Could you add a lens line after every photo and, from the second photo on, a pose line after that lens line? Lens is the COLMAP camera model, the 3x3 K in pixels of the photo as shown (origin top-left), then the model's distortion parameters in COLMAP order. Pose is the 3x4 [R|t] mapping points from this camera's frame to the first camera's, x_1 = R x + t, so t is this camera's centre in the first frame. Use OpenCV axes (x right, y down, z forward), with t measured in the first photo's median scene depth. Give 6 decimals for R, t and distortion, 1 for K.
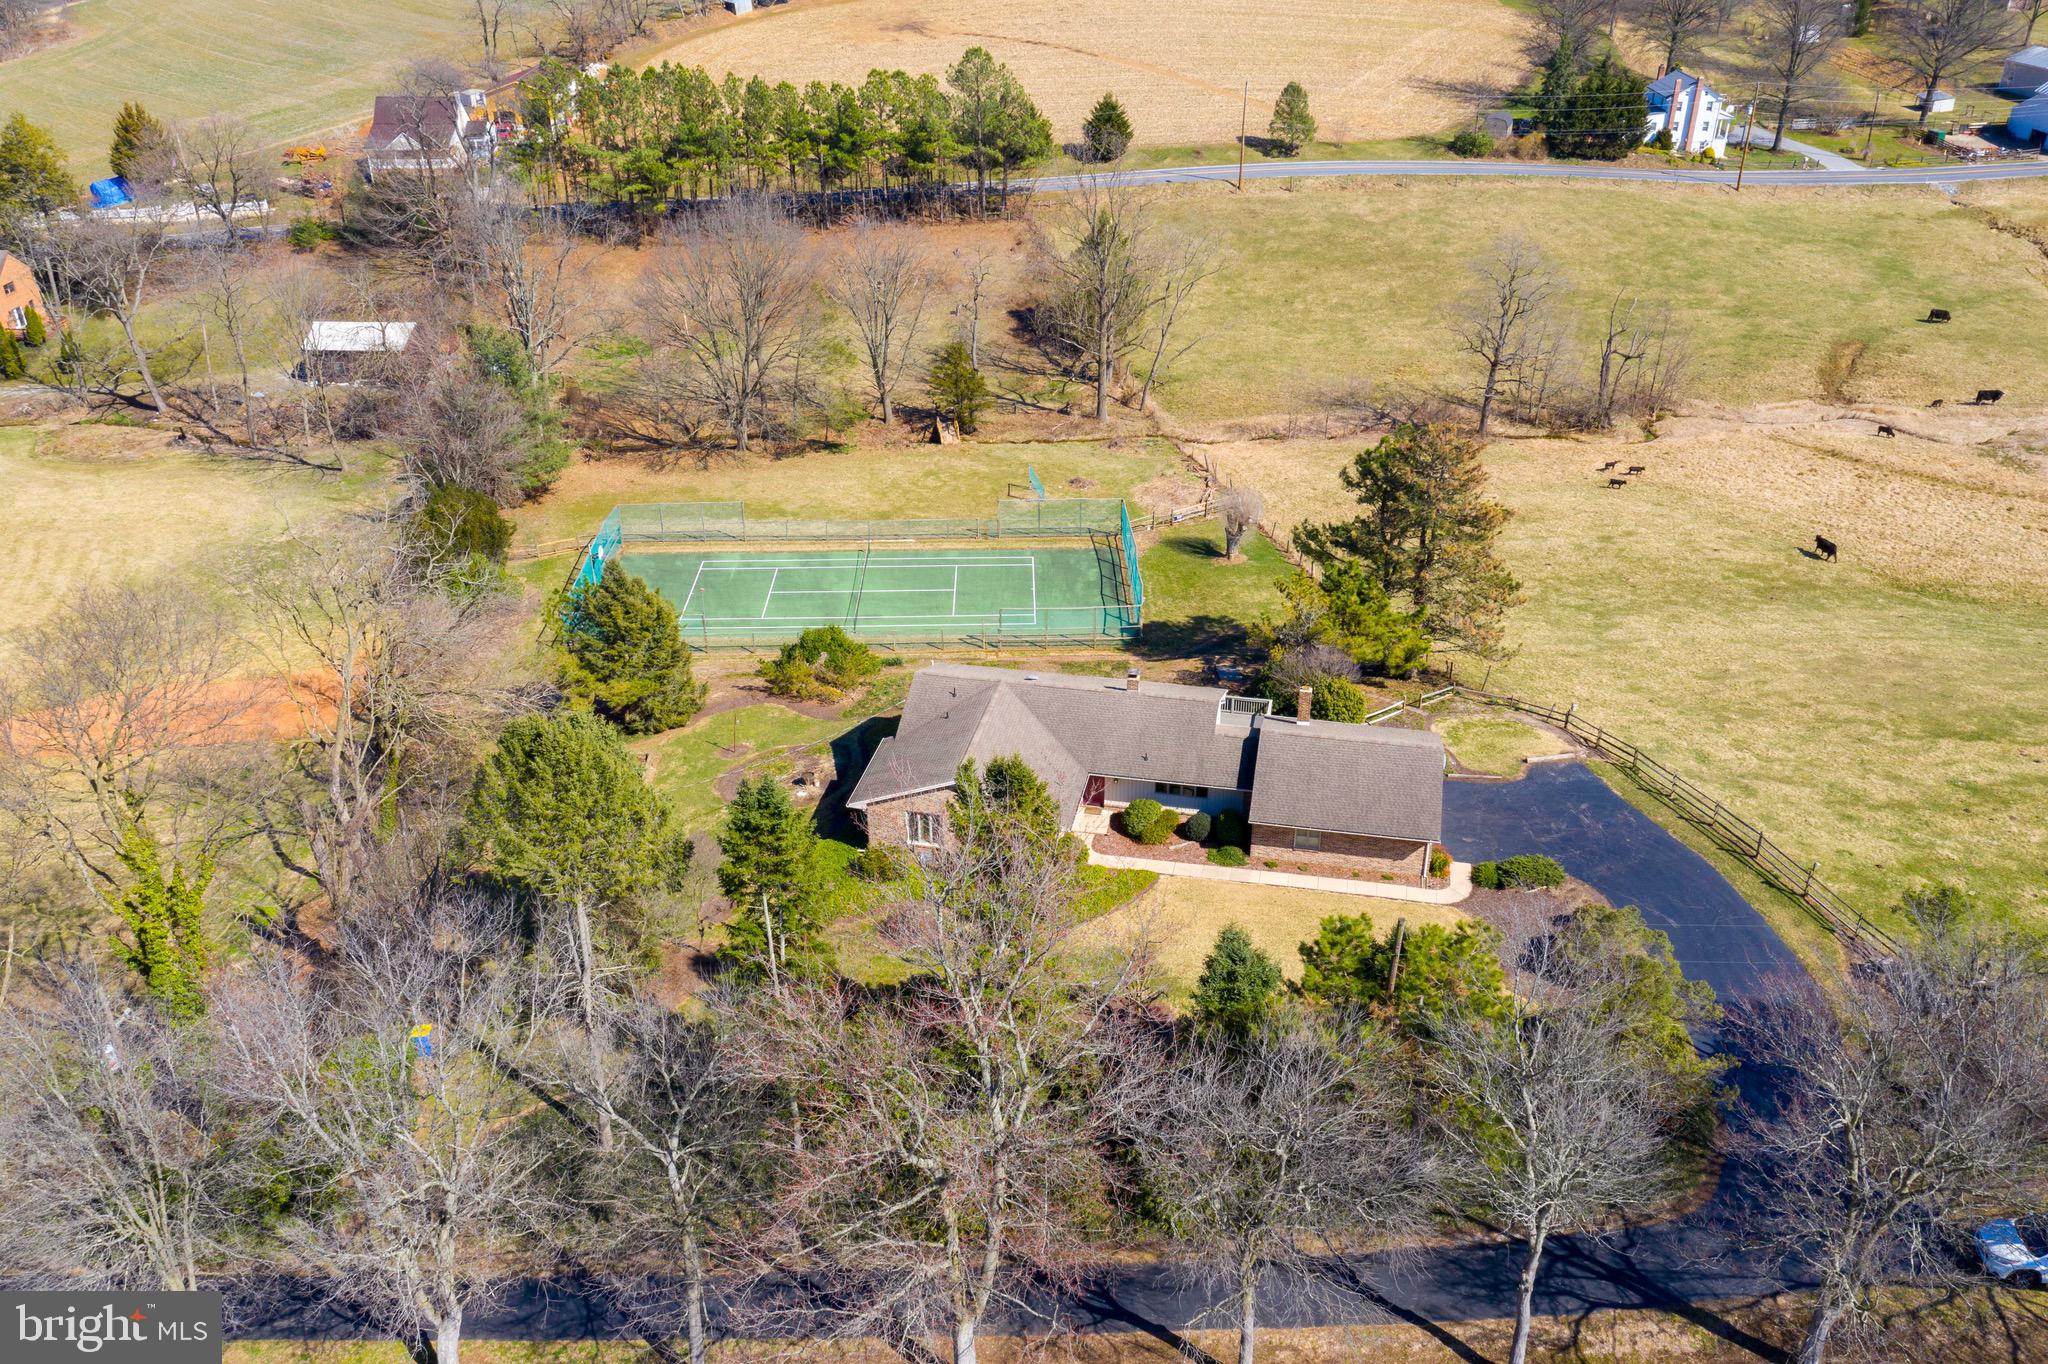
lens RADIAL K [[1627.5, 0, 1021.2], [0, 1627.5, 694.4], [0, 0, 1]] dist [-0.001893, 0.022148]
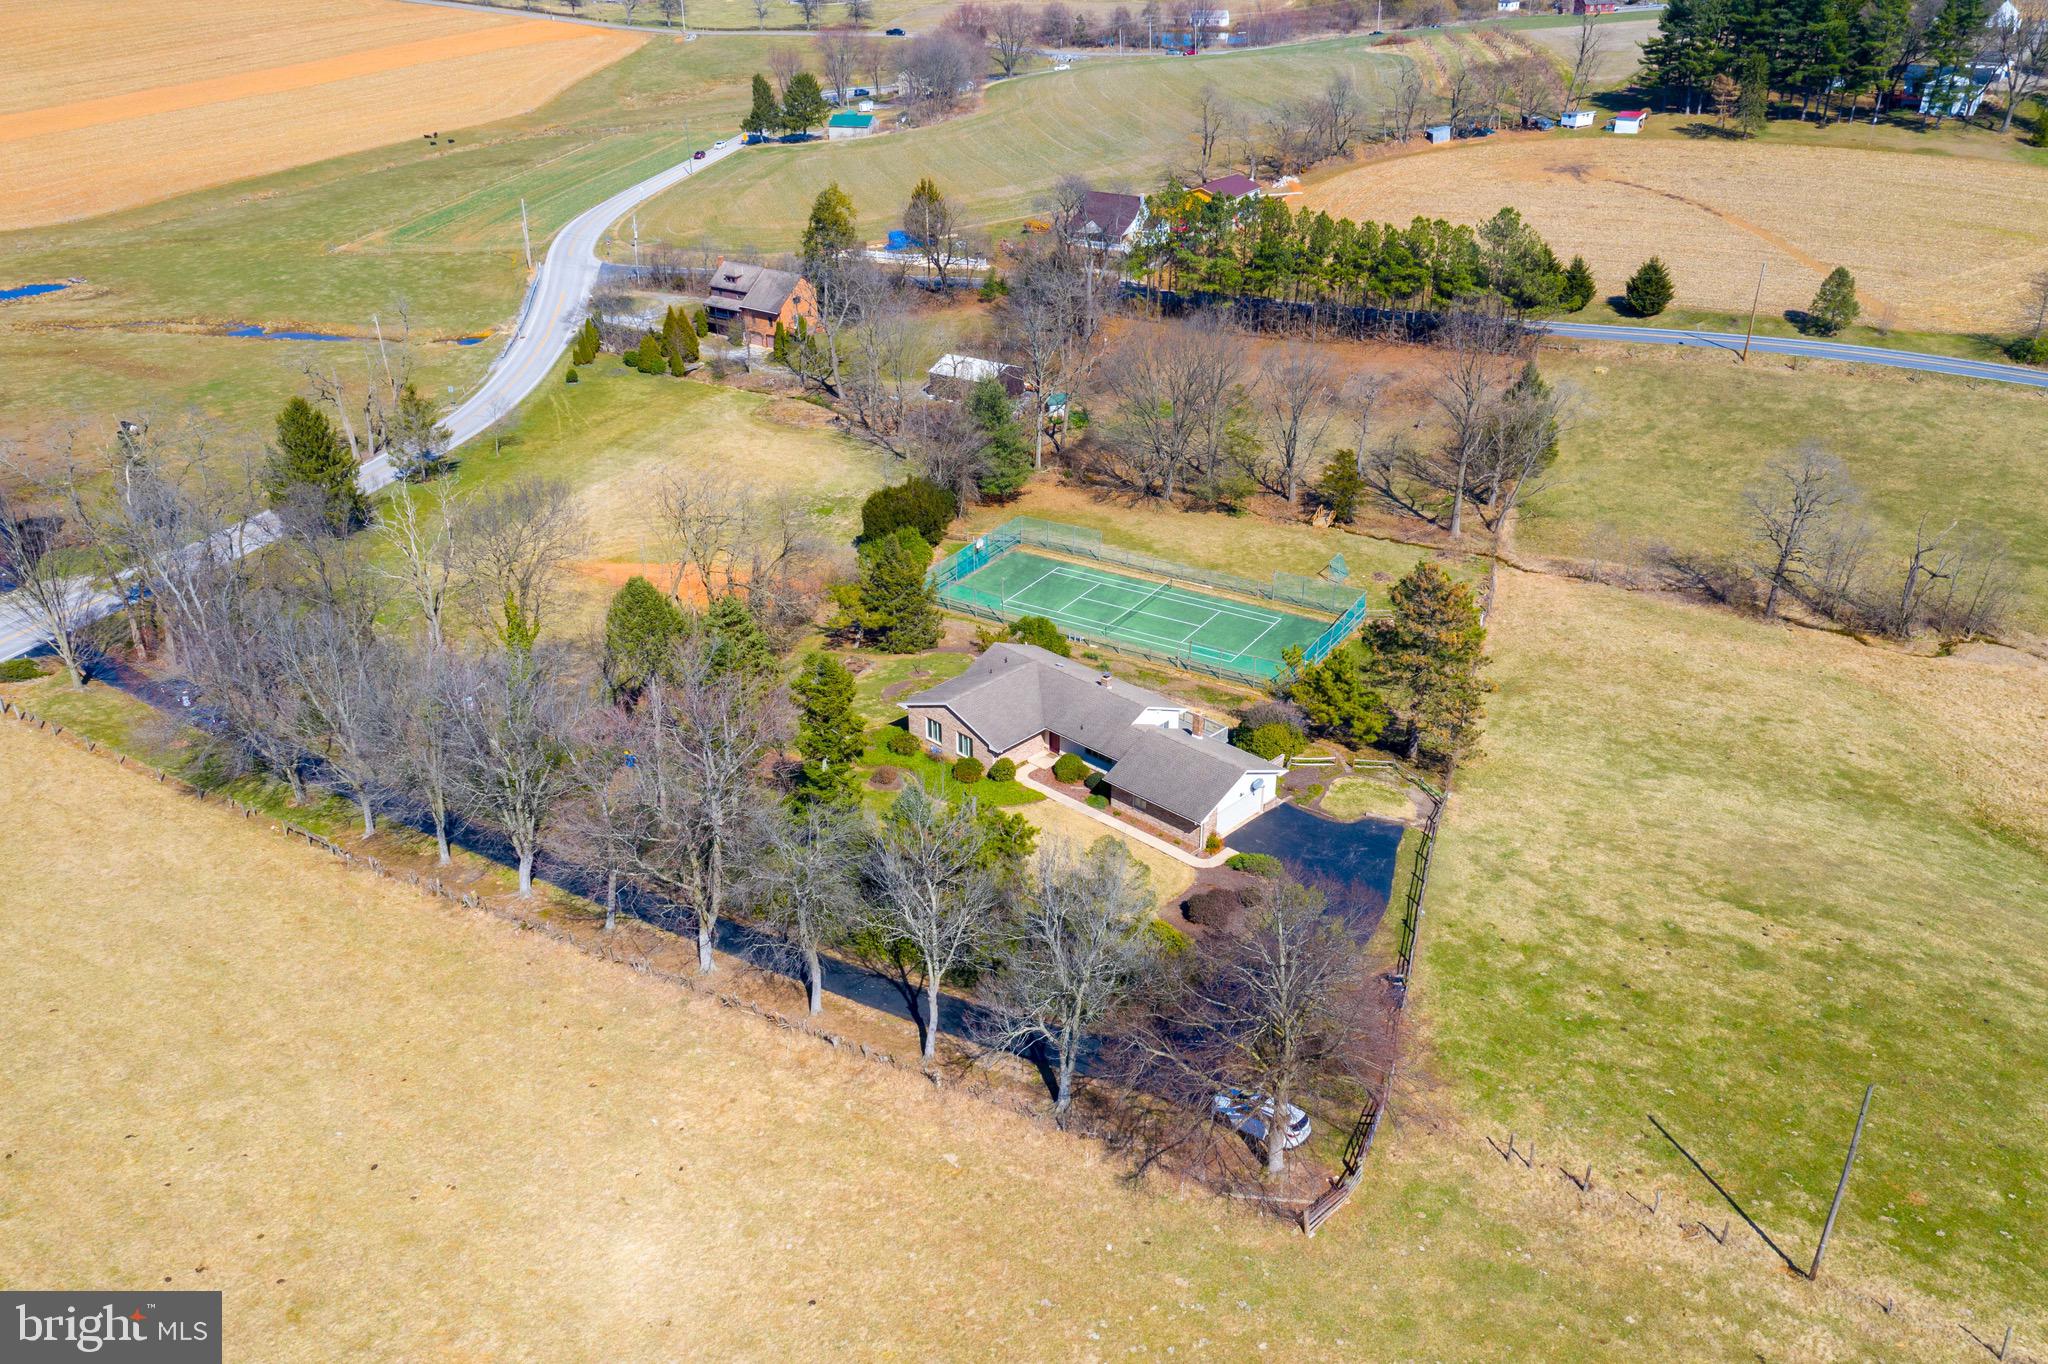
lens RADIAL K [[1627.5, 0, 1021.2], [0, 1627.5, 694.4], [0, 0, 1]] dist [-0.001893, 0.022148]
pose [[0.846773, 0.247594, -0.470822, 0.352327], [-0.263106, 0.964173, 0.033840, -0.013015], [0.462332, 0.095221, 0.881579, -0.168757]]
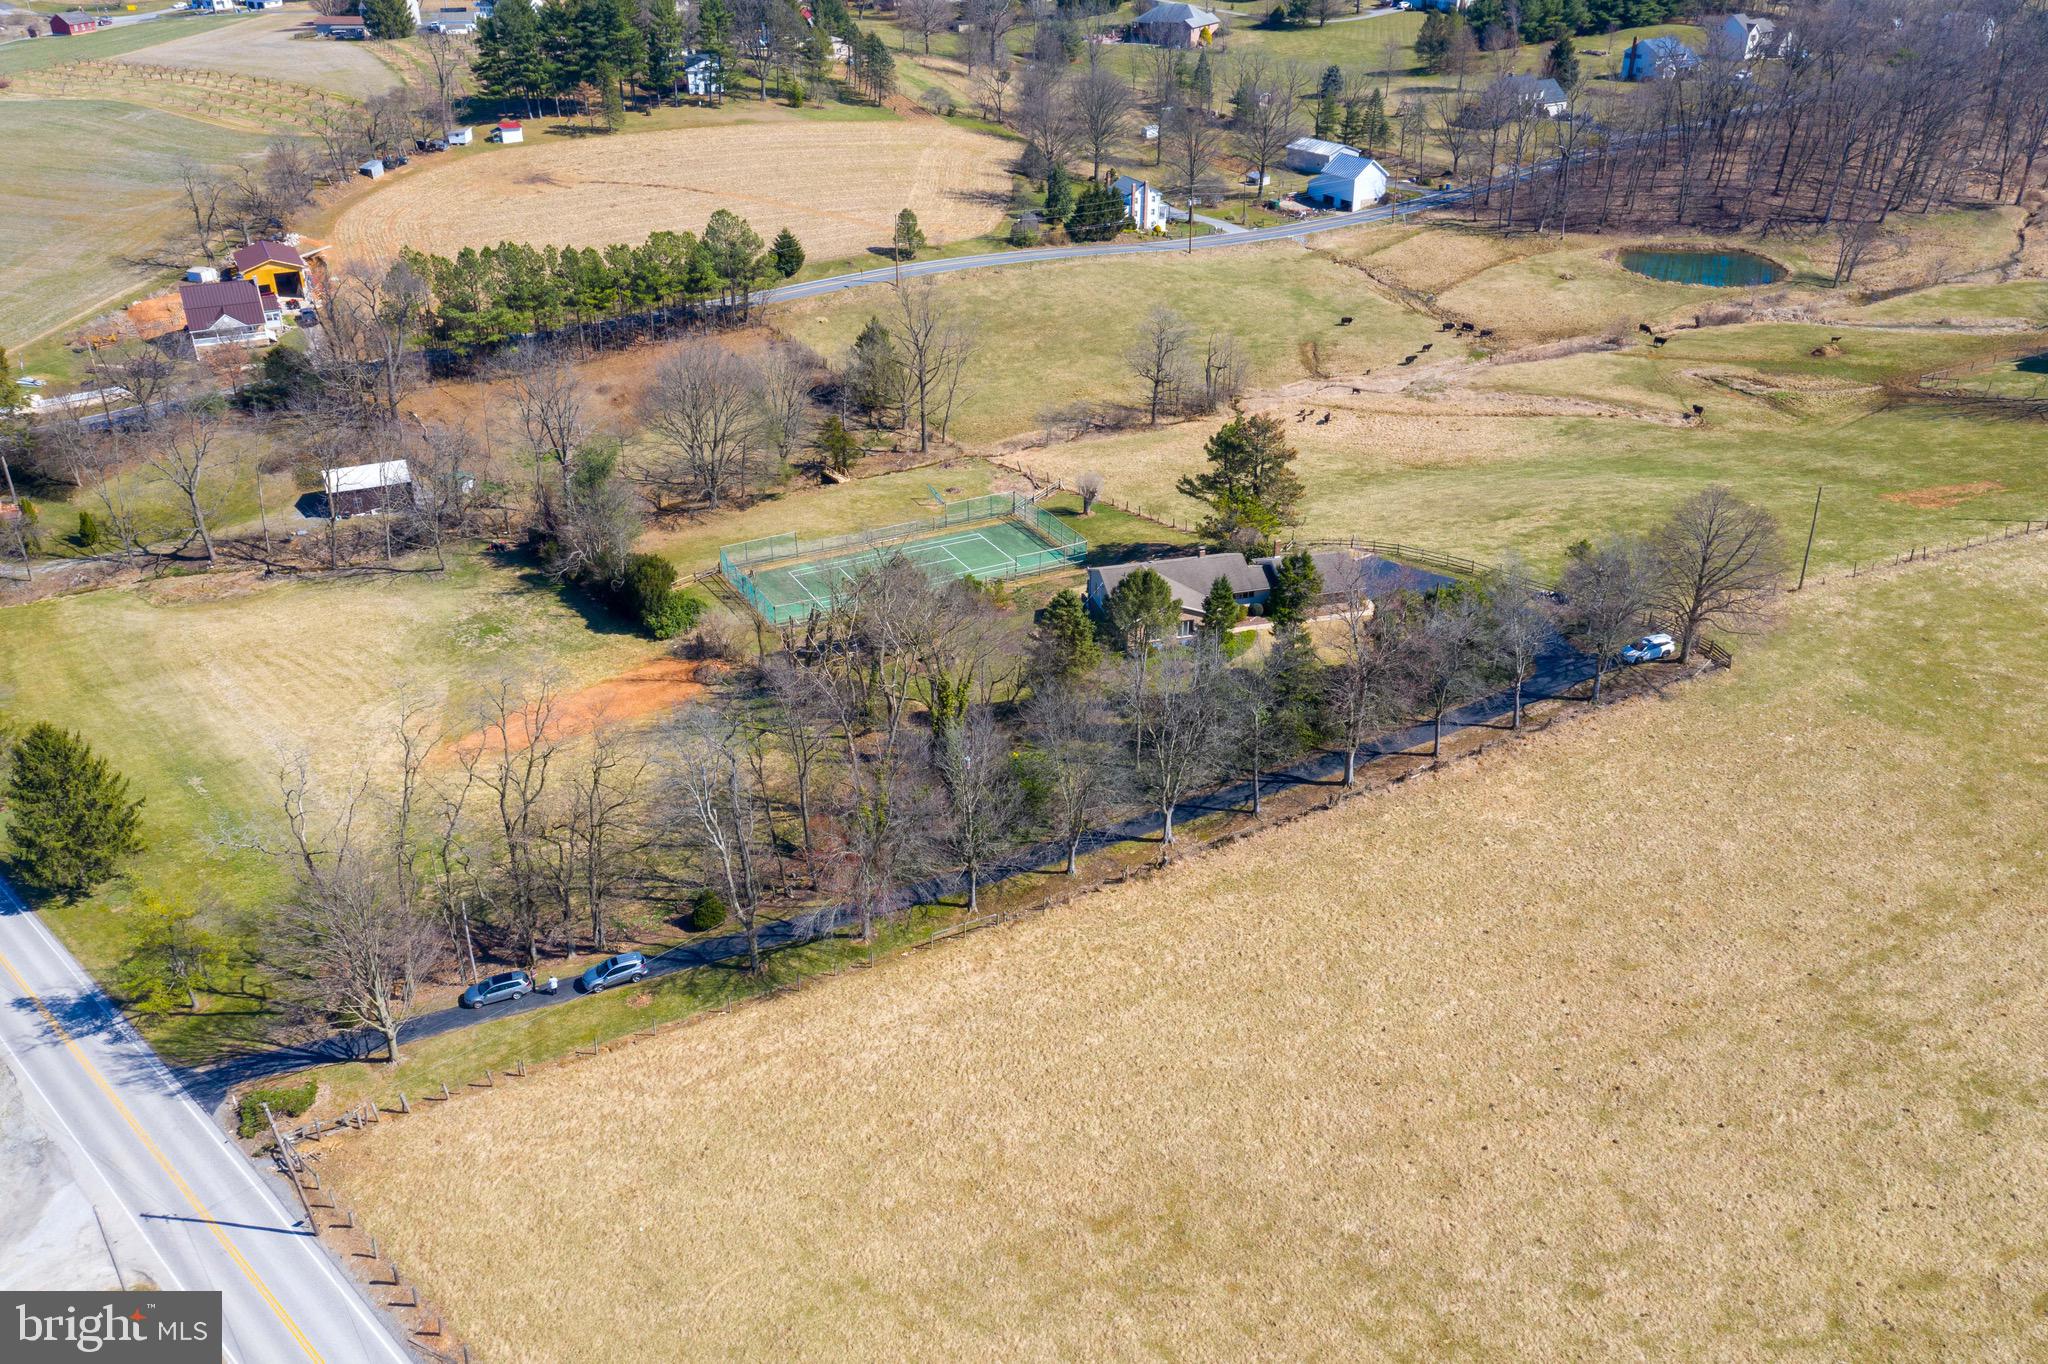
lens RADIAL K [[1627.5, 0, 1021.2], [0, 1627.5, 694.4], [0, 0, 1]] dist [-0.001893, 0.022148]
pose [[0.892657, -0.207829, 0.399964, -0.504043], [0.216553, 0.975980, 0.023826, 0.034537], [-0.395309, 0.065345, 0.916221, -0.400677]]
